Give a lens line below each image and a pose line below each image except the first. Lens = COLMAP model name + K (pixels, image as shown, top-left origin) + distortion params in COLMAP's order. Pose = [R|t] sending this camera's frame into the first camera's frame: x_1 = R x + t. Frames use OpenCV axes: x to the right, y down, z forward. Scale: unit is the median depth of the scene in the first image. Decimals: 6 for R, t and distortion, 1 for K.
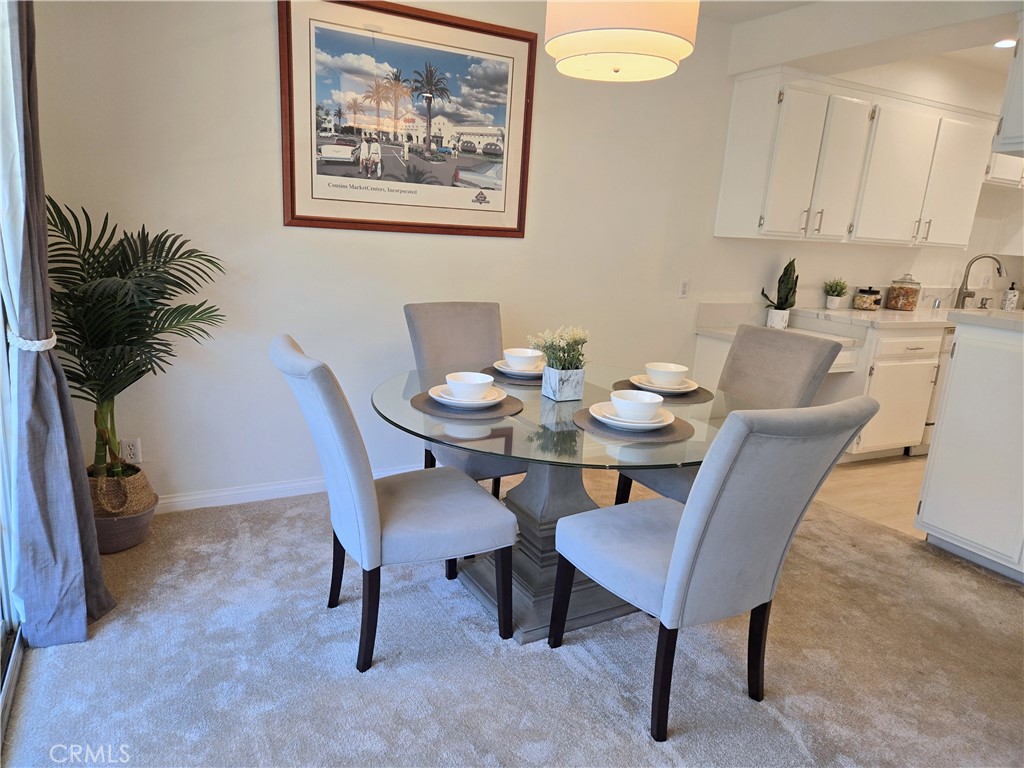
lens RADIAL K [[626.7, 0, 510.9], [0, 626.7, 397.4], [0, 0, 1]] dist [-0.000797, -0.003305]
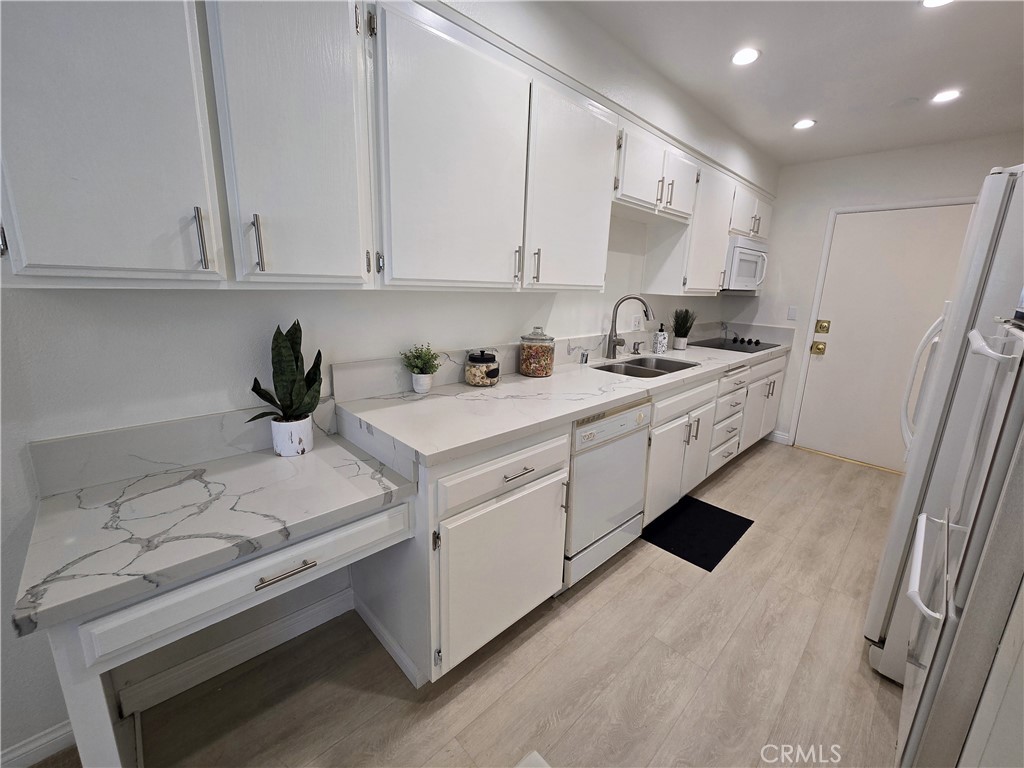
lens RADIAL K [[416.3, 0, 512.0], [0, 416.3, 384.0], [0, 0, 1]] dist [0.000838, 0.000021]
pose [[0.948979, -0.095337, 0.300582, 0.456531], [0.097226, 0.995224, 0.008705, -0.138998], [-0.299977, 0.020964, 0.953716, 0.549934]]
